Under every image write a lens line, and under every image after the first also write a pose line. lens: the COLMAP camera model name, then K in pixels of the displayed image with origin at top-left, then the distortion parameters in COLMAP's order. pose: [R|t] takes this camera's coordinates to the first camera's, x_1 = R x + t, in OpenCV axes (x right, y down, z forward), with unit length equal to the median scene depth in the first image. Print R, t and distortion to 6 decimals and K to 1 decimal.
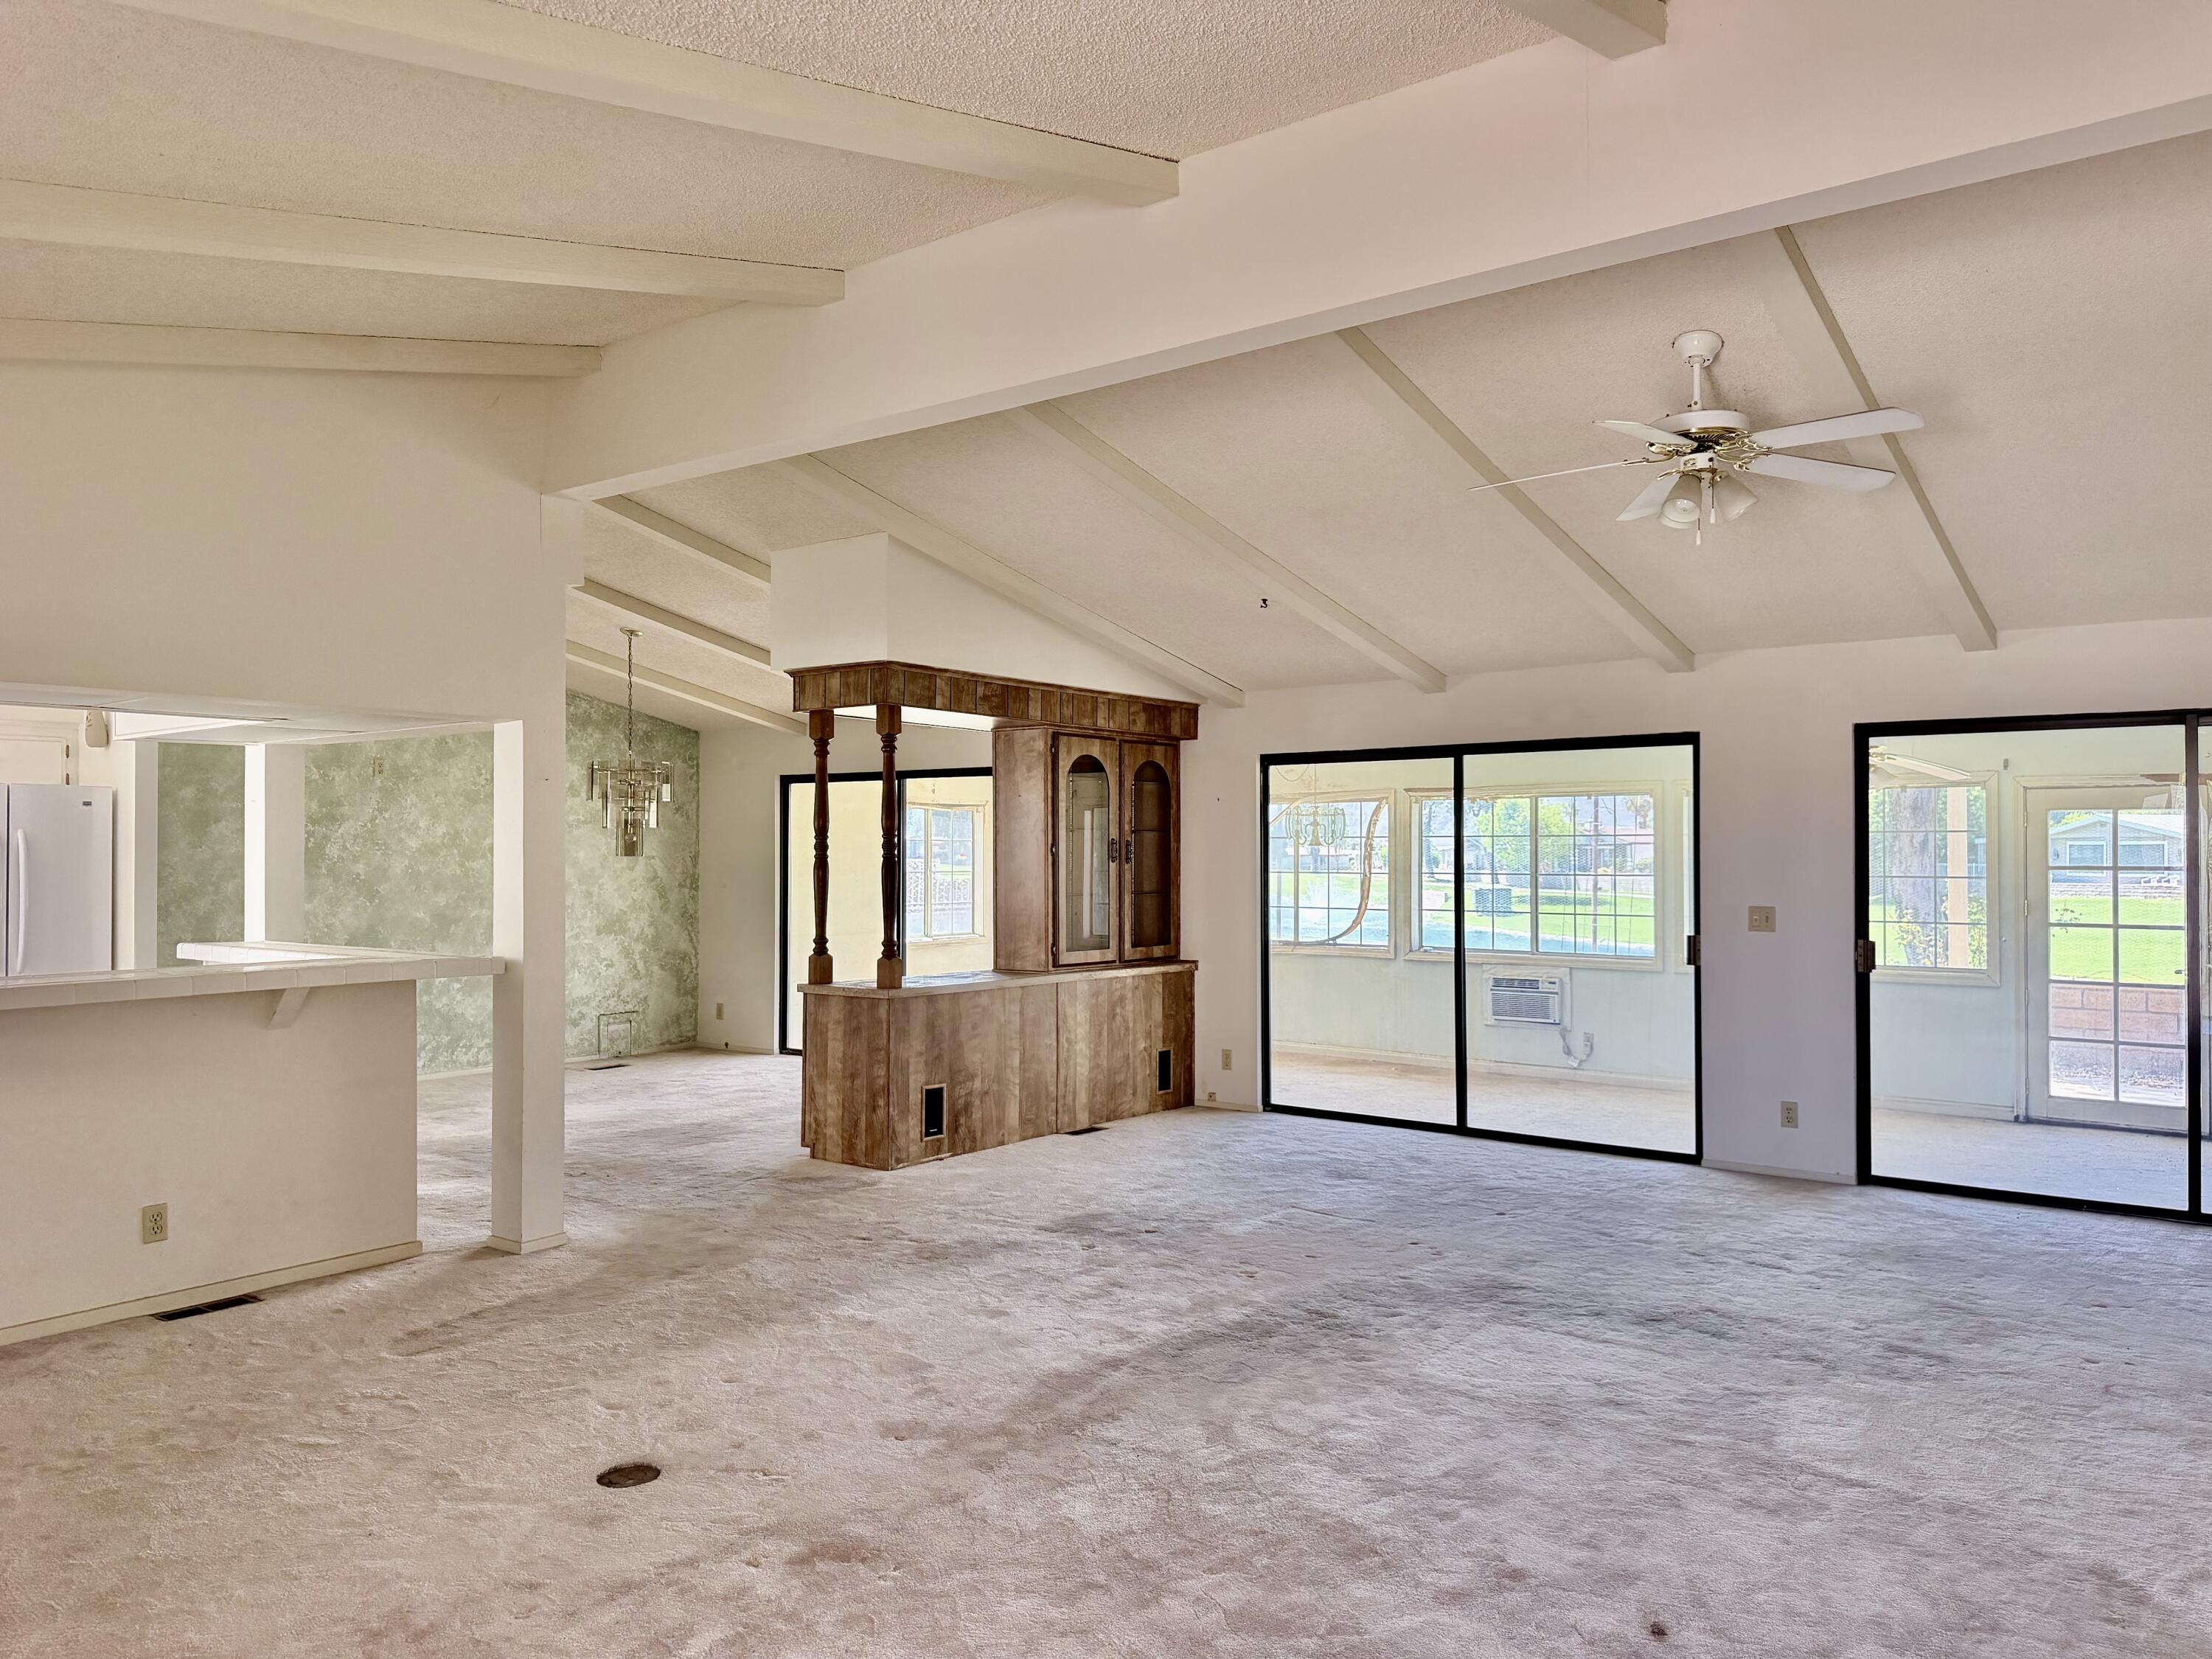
lens RADIAL K [[1526.5, 0, 1106.0], [0, 1526.5, 829.5], [0, 0, 1]] dist [0.072152, -0.077083]
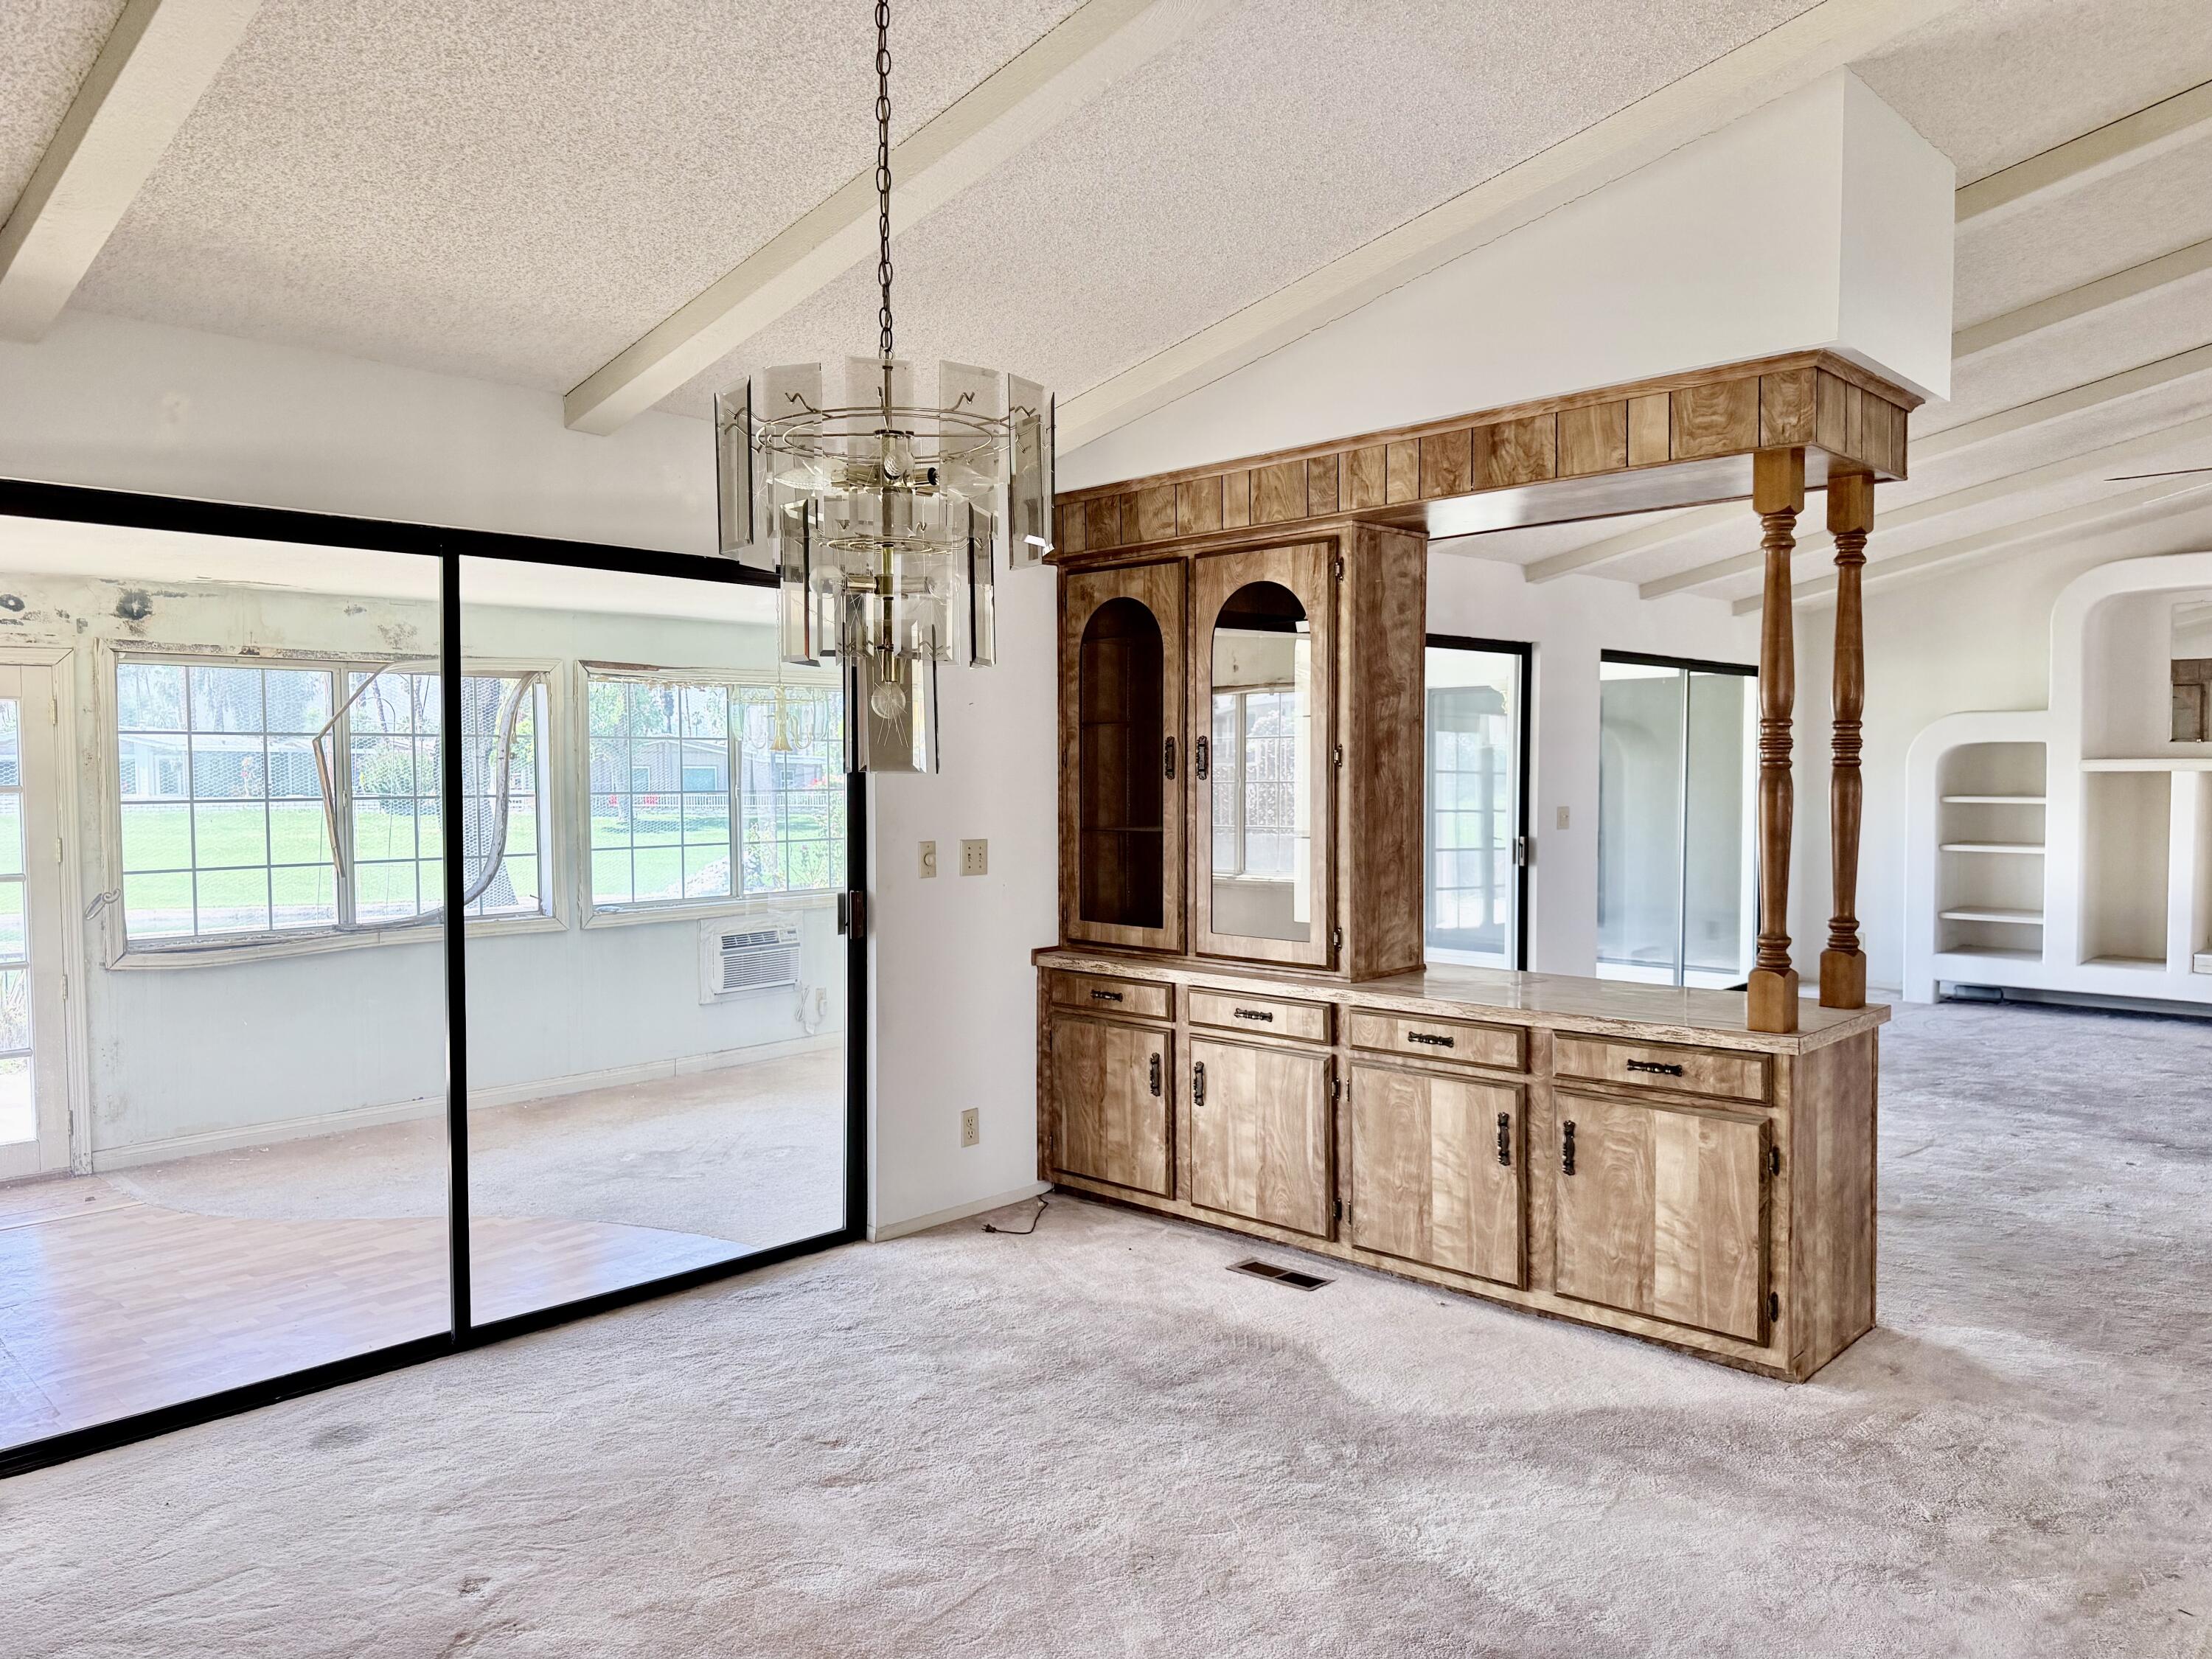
lens RADIAL K [[1614.3, 0, 1106.0], [0, 1614.3, 829.5], [0, 0, 1]] dist [0.079380, -0.094434]
pose [[0.110217, -0.043154, 0.992970, -0.478234], [-0.008532, 0.998979, 0.044362, 0.011794], [-0.993871, -0.013362, 0.109736, 0.741107]]
